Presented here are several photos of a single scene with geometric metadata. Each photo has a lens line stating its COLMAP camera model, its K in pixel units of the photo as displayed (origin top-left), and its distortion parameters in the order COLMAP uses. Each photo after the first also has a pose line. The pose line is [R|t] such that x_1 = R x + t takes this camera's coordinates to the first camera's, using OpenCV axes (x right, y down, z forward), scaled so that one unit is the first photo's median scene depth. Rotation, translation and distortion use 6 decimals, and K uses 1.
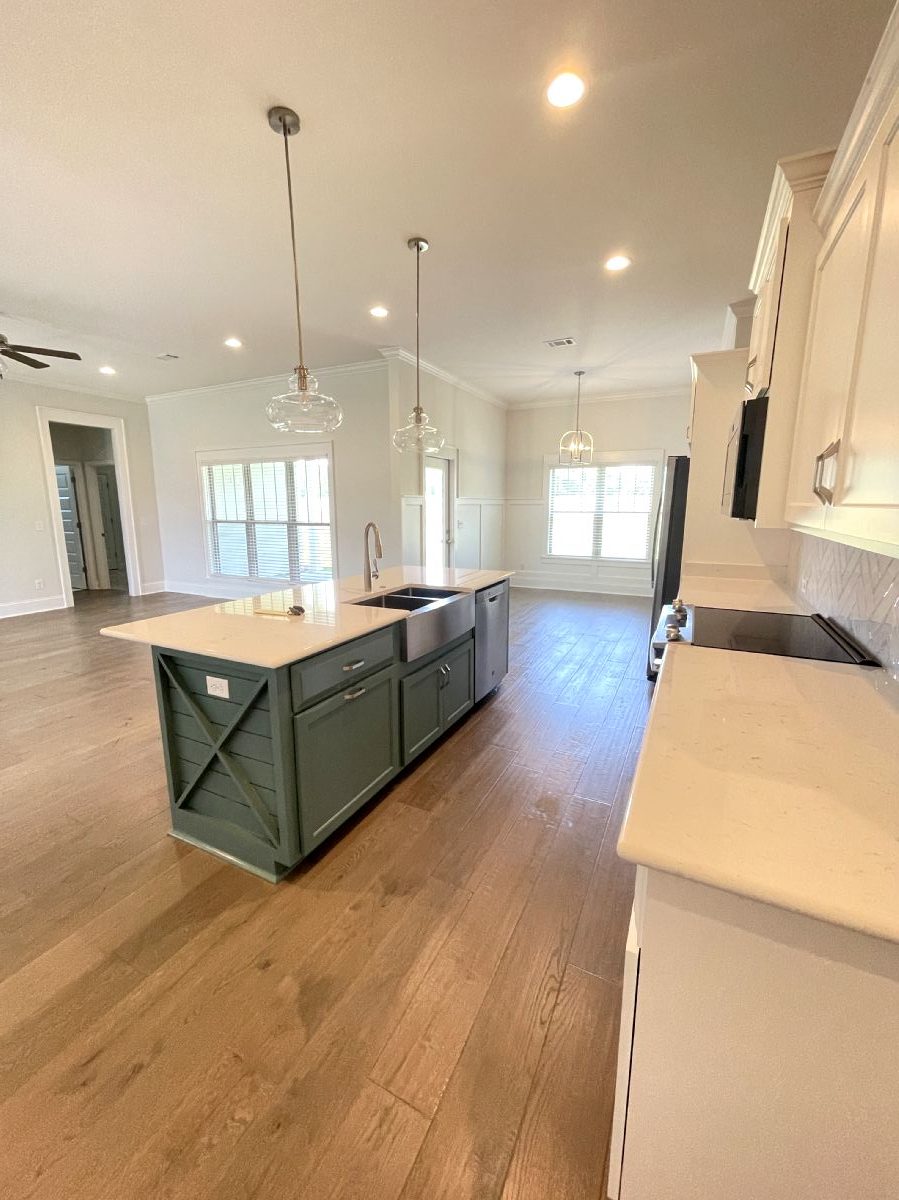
lens RADIAL K [[485.3, 0, 455.2], [0, 485.3, 591.6], [0, 0, 1]] dist [-0.001799, -0.000426]
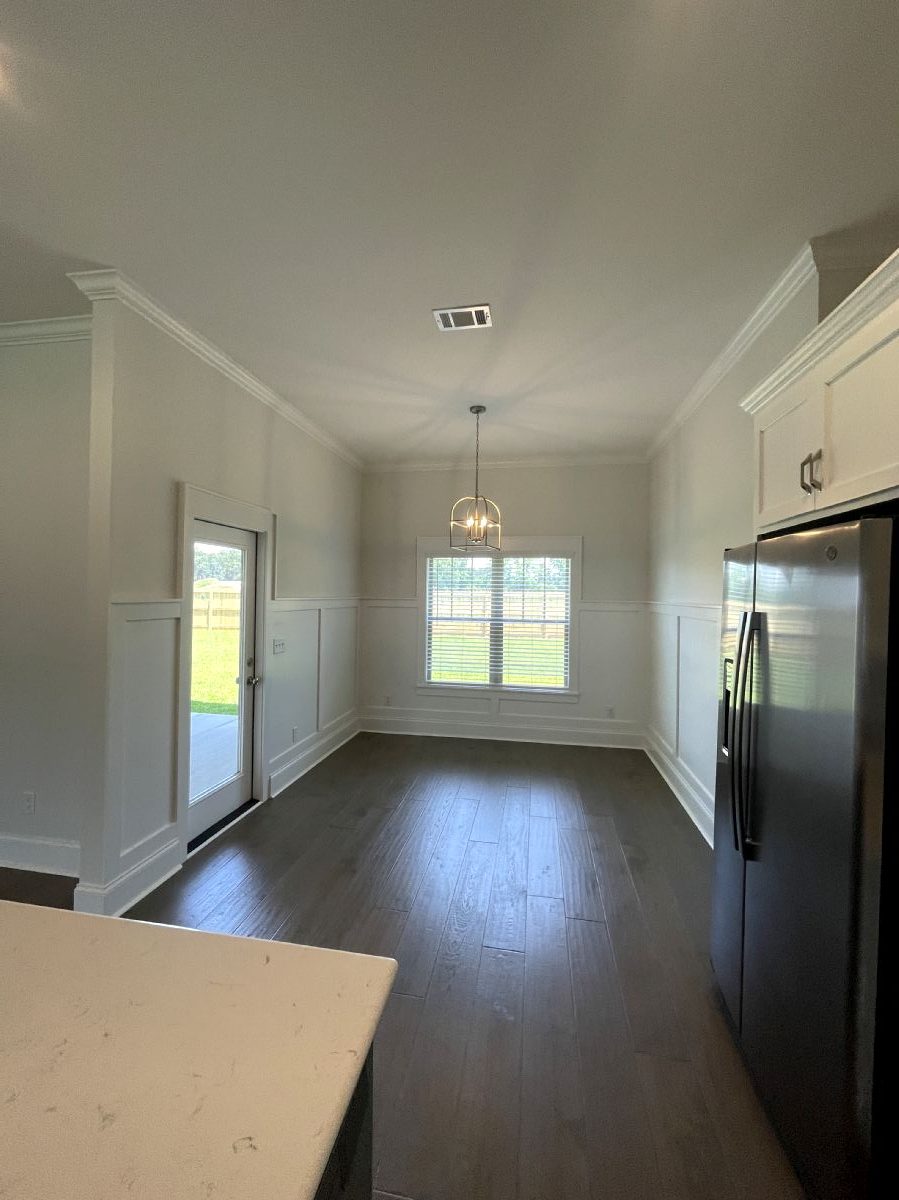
lens RADIAL K [[485.3, 0, 449.7], [0, 485.3, 598.4], [0, 0, 1]] dist [-0.001799, -0.000426]
pose [[0.961728, 0.015603, 0.273560, 0.045036], [0.030157, 0.986285, -0.162276, -0.092731], [-0.272340, 0.164315, 0.948067, 0.391569]]
